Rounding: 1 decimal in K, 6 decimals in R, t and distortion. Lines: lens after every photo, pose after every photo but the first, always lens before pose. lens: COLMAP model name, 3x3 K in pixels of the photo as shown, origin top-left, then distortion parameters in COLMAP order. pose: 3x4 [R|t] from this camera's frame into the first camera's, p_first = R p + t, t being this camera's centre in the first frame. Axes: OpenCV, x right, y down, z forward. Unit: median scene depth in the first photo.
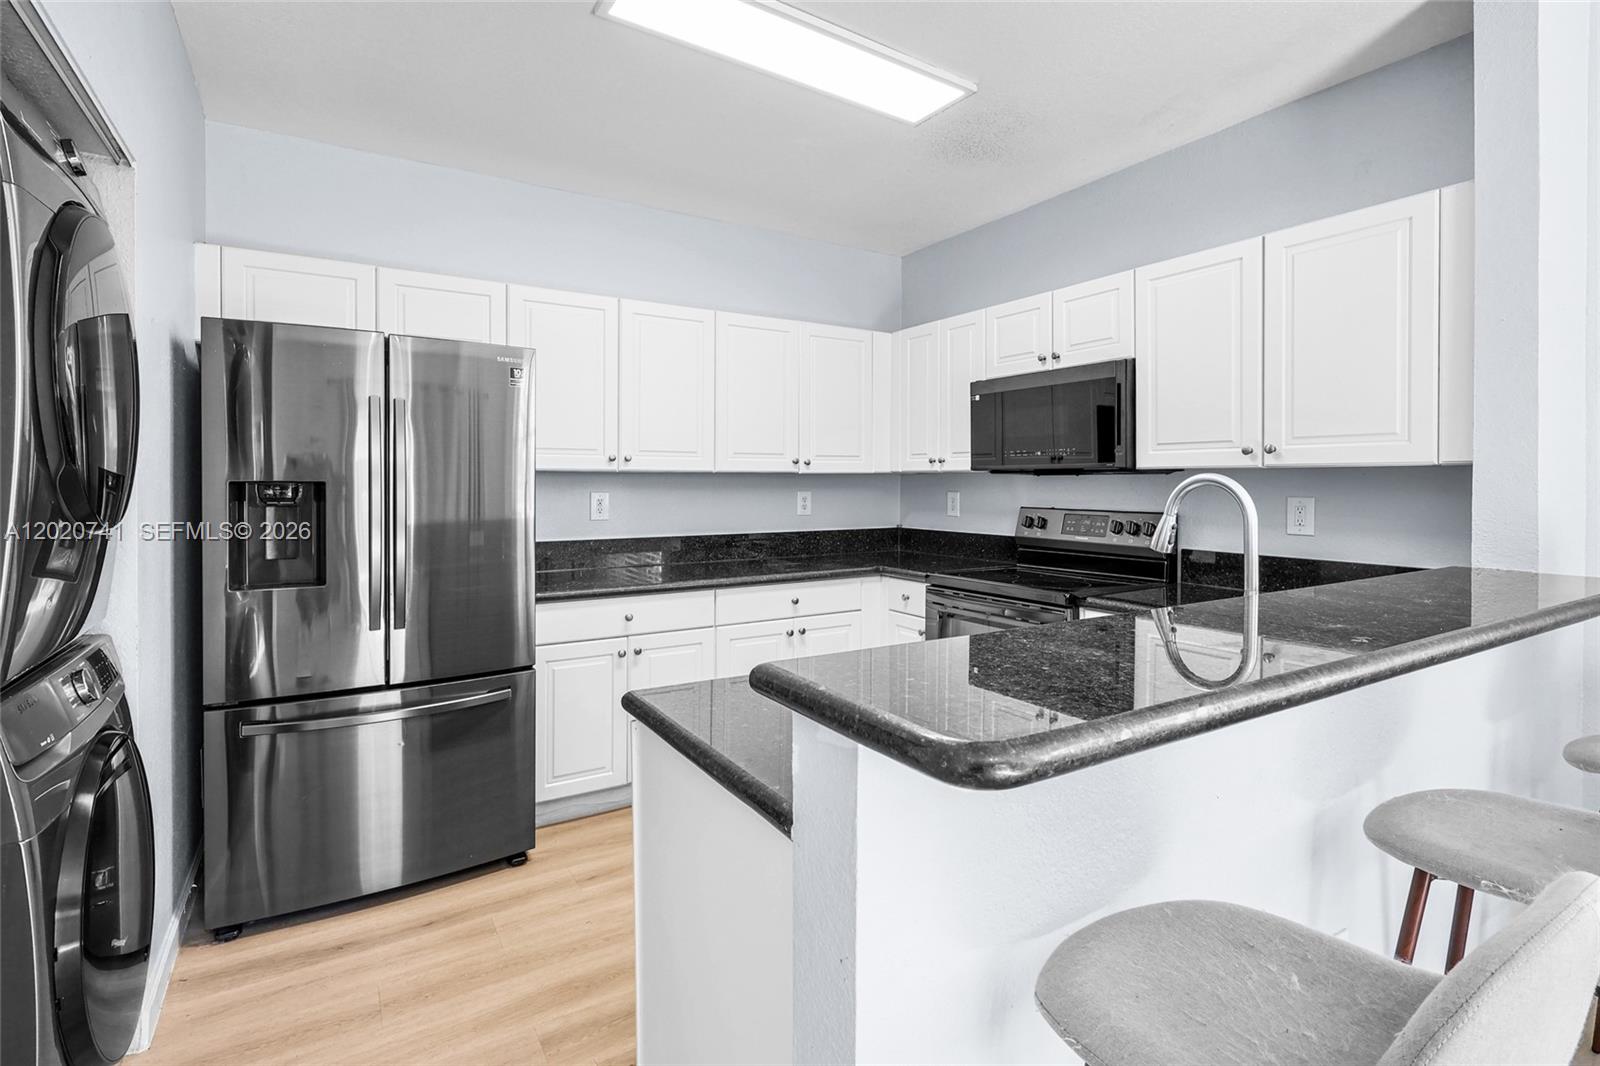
lens RADIAL K [[767.9, 0, 797.4], [0, 767.9, 484.2], [0, 0, 1]] dist [-0.009630, 0.004724]
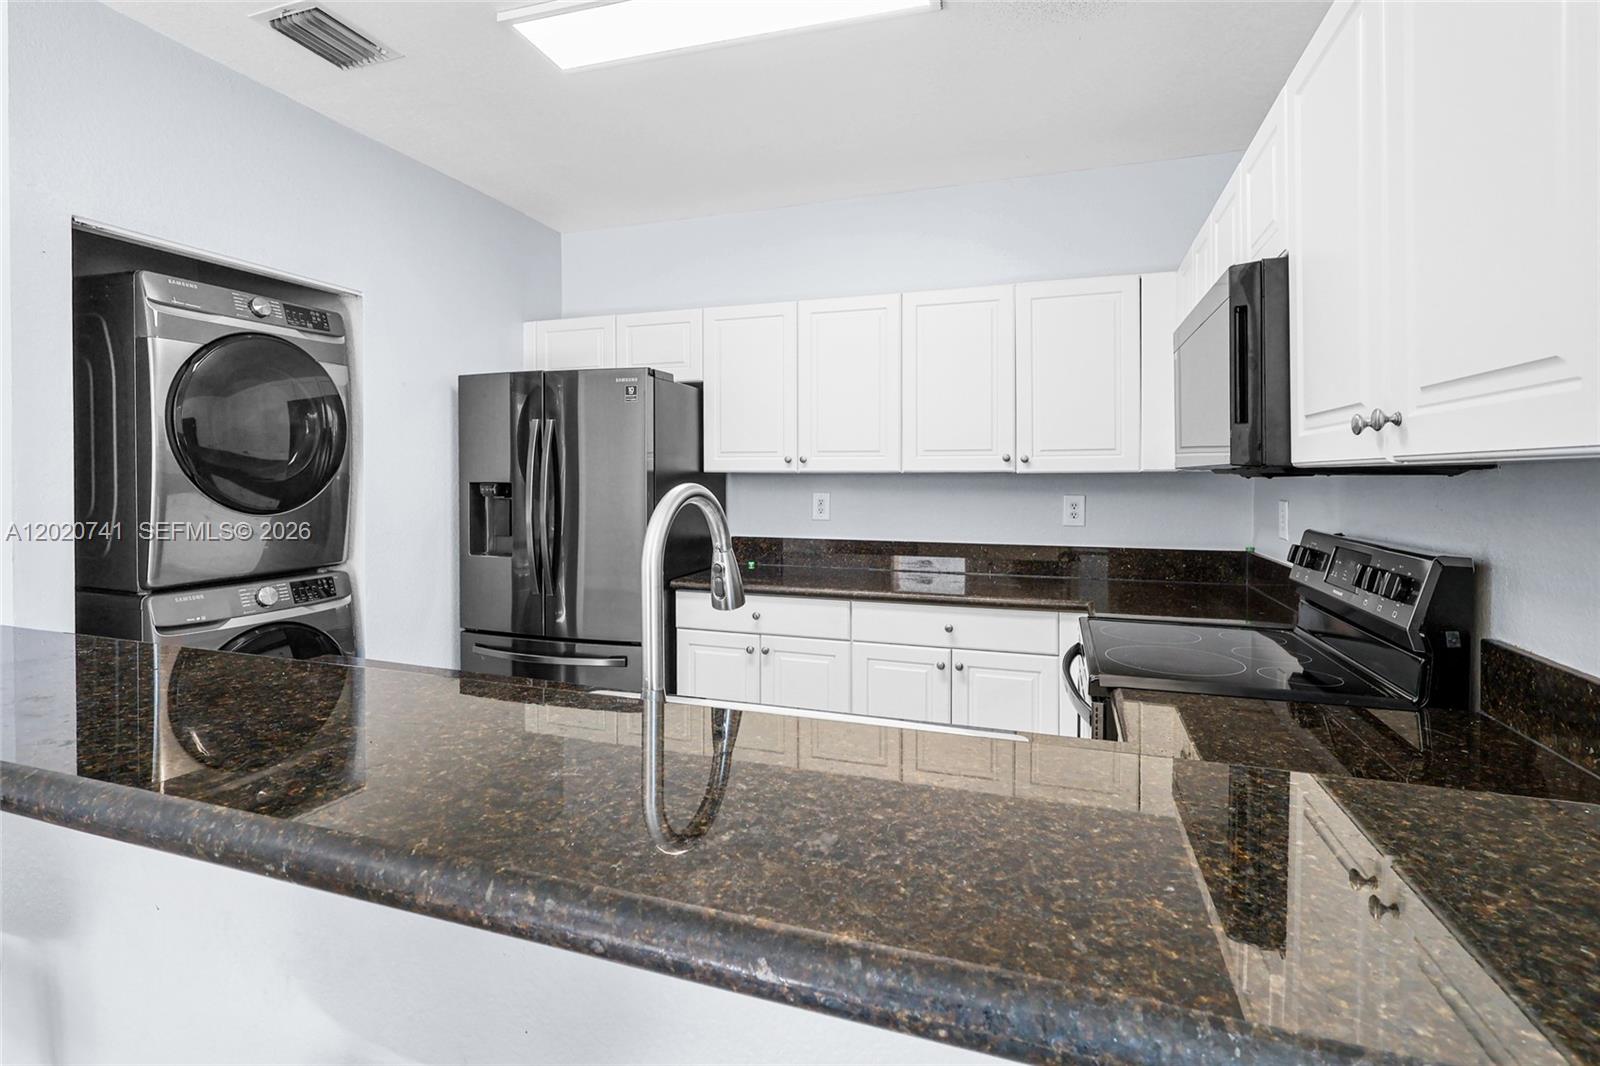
lens RADIAL K [[767.9, 0, 774.3], [0, 767.9, 472.1], [0, 0, 1]] dist [-0.009630, 0.004724]
pose [[0.627381, -0.004108, -0.778702, 0.540021], [-0.003628, 0.999960, -0.008198, -0.009003], [0.778704, 0.007968, 0.627341, 0.344535]]
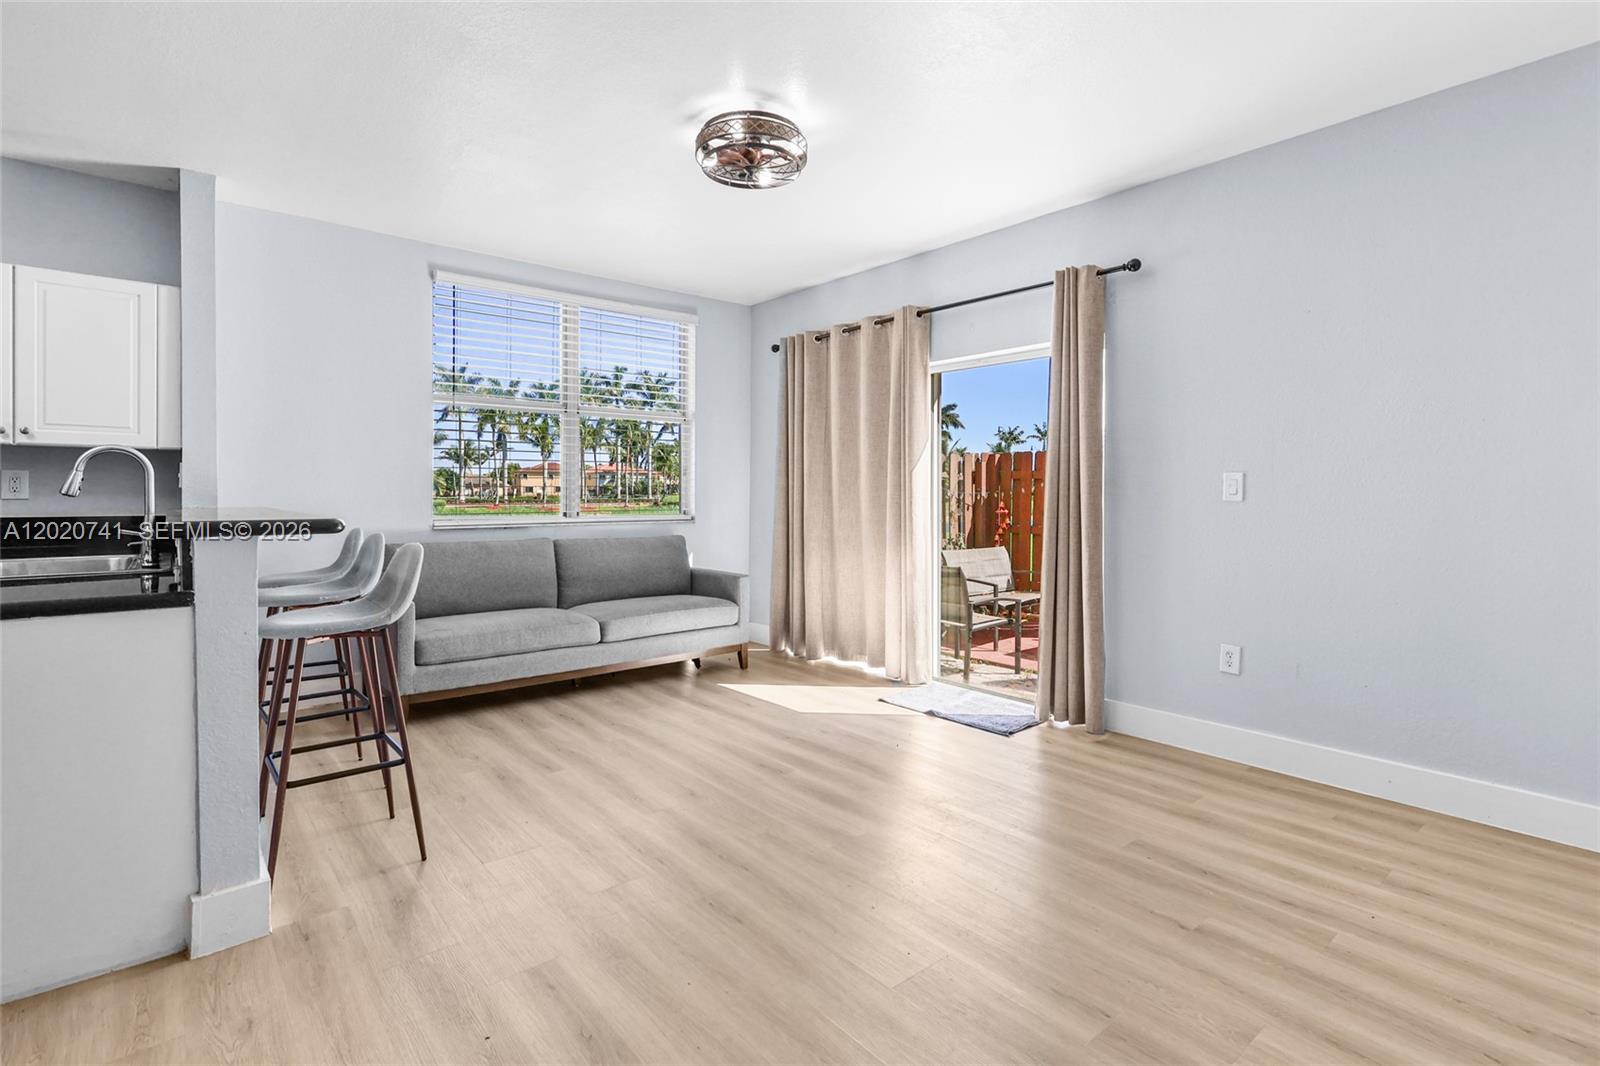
lens RADIAL K [[767.9, 0, 799.4], [0, 767.9, 490.5], [0, 0, 1]] dist [-0.009630, 0.004724]
pose [[-0.154333, 0.002751, 0.988015, -0.653062], [-0.000137, 0.999996, -0.002806, 0.044414], [-0.988019, -0.000569, -0.154332, -0.082912]]
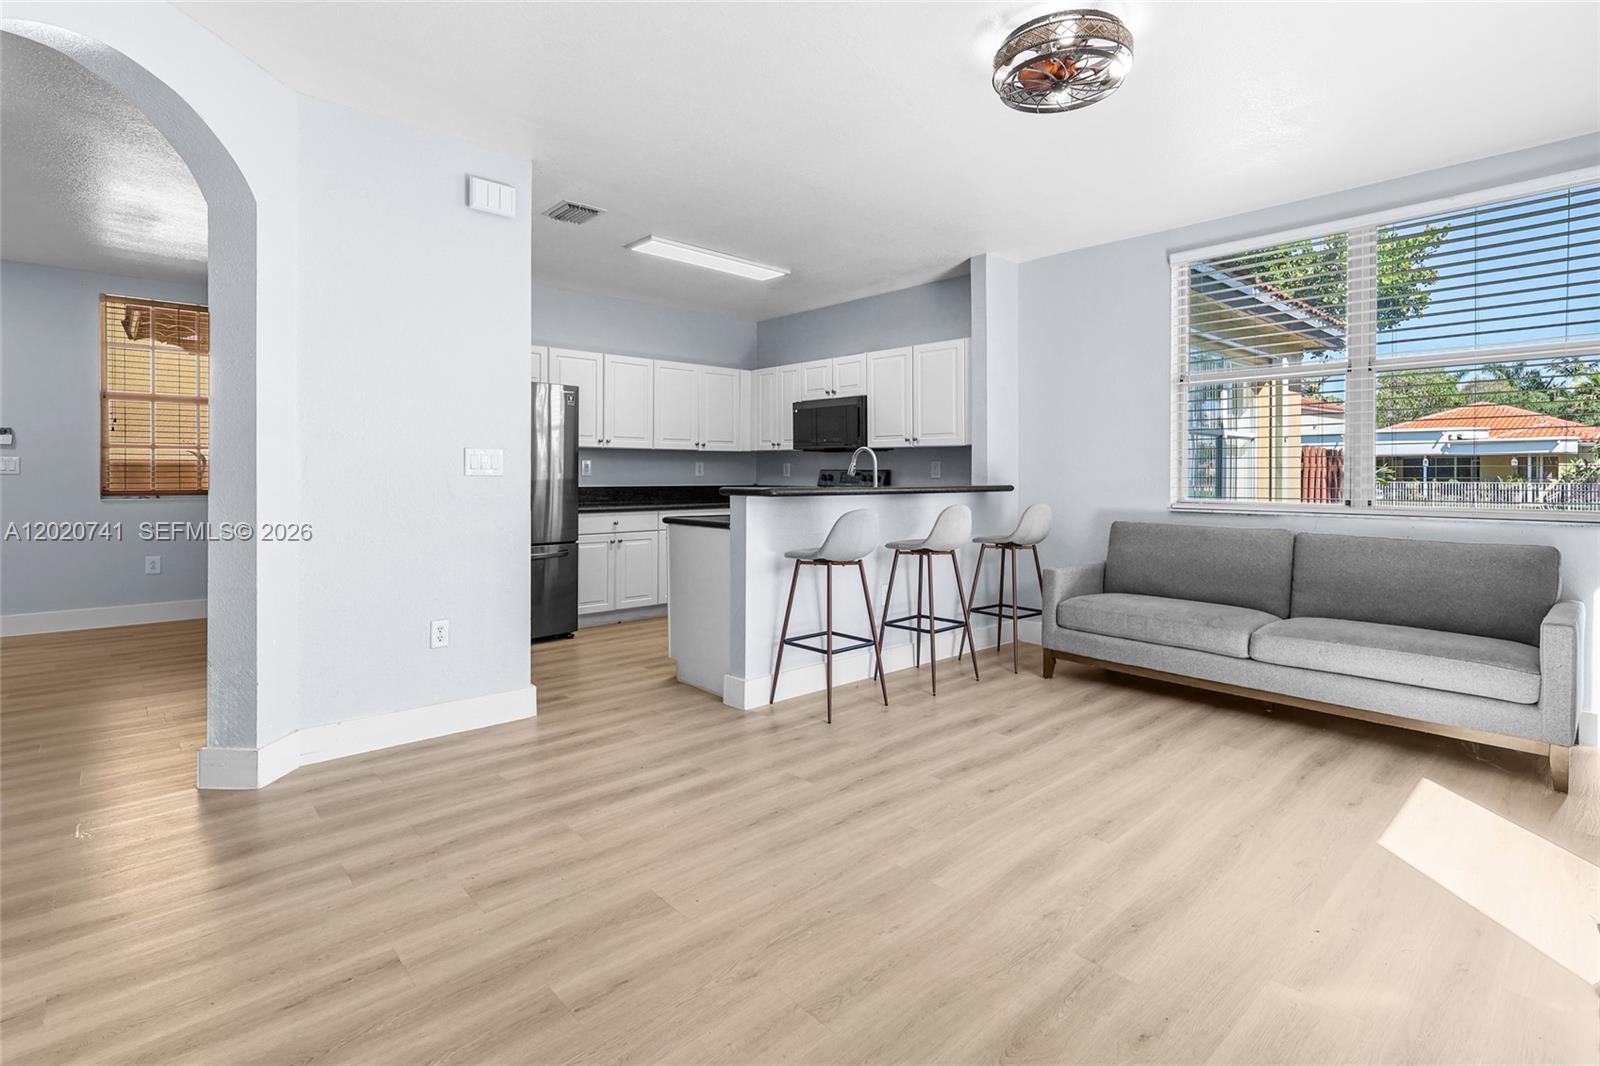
lens RADIAL K [[767.9, 0, 791.3], [0, 767.9, 477.9], [0, 0, 1]] dist [-0.009630, 0.004724]
pose [[0.983925, 0.002222, 0.178571, -0.119513], [-0.003020, 0.999987, 0.004198, 0.046059], [-0.178559, -0.004670, 0.983918, -0.892735]]
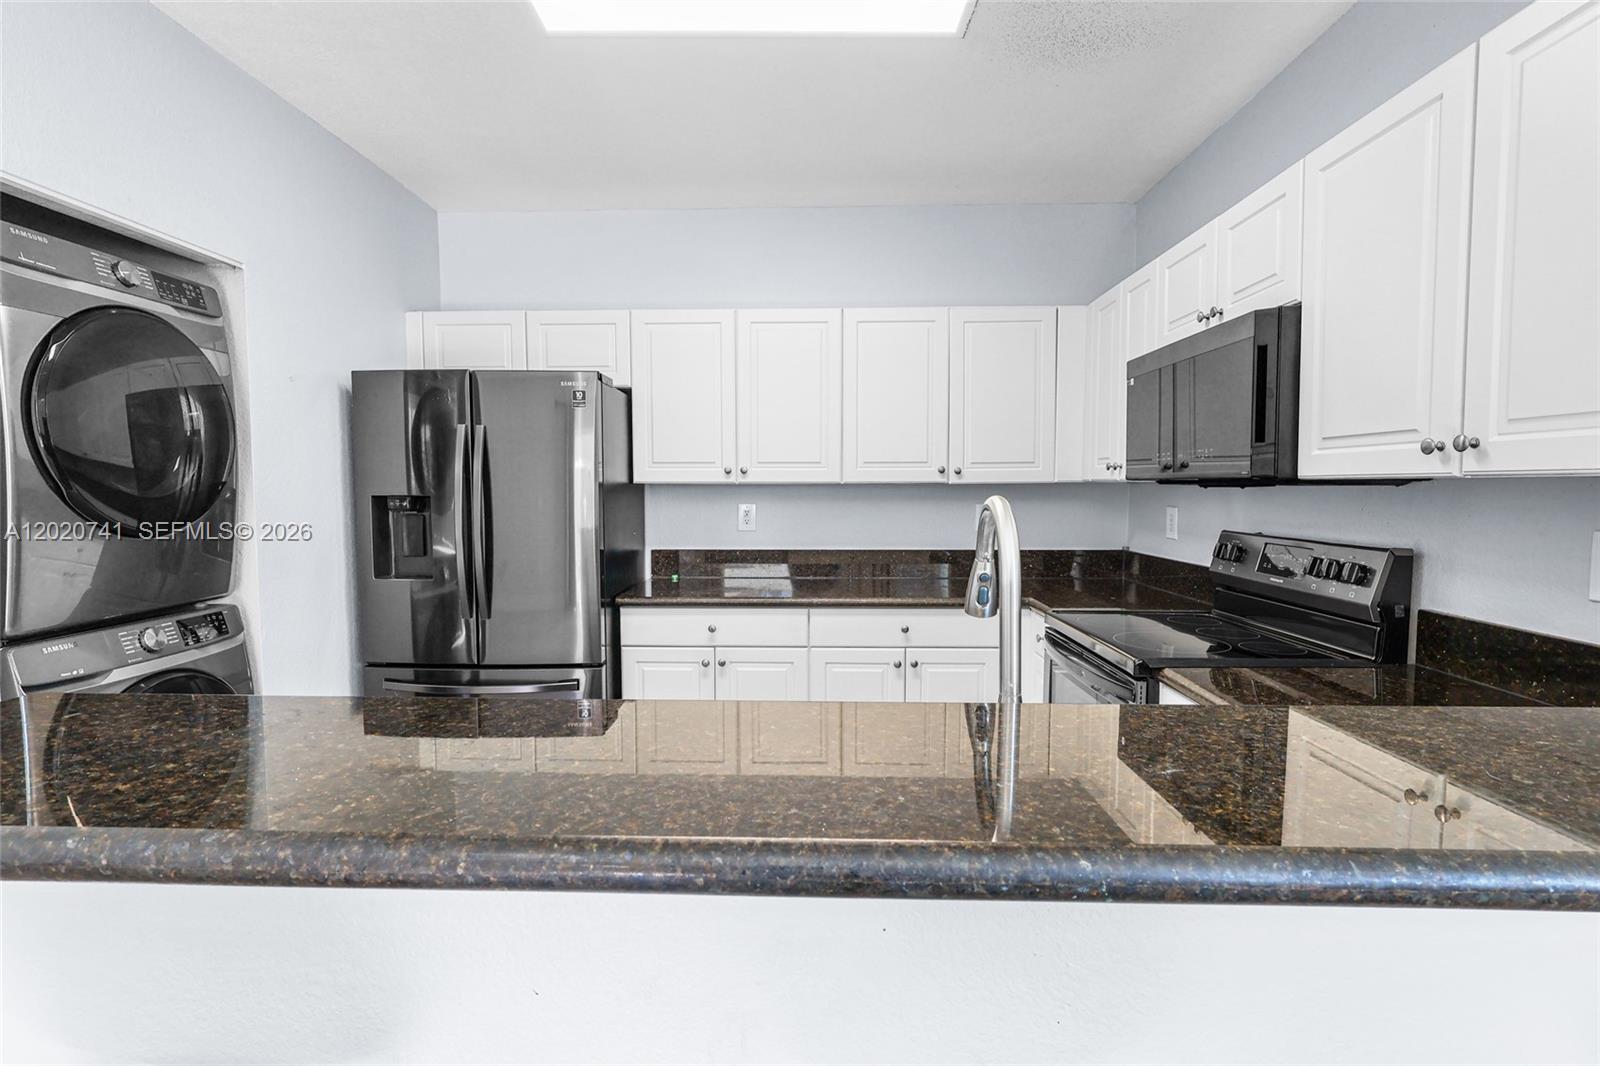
lens RADIAL K [[767.9, 0, 785.4], [0, 767.9, 524.2], [0, 0, 1]] dist [-0.009630, 0.004724]
pose [[0.831428, 0.025356, -0.555053, 0.382345], [0.000259, 0.998940, 0.046022, -0.009881], [0.555632, -0.038408, 0.830541, 0.200120]]
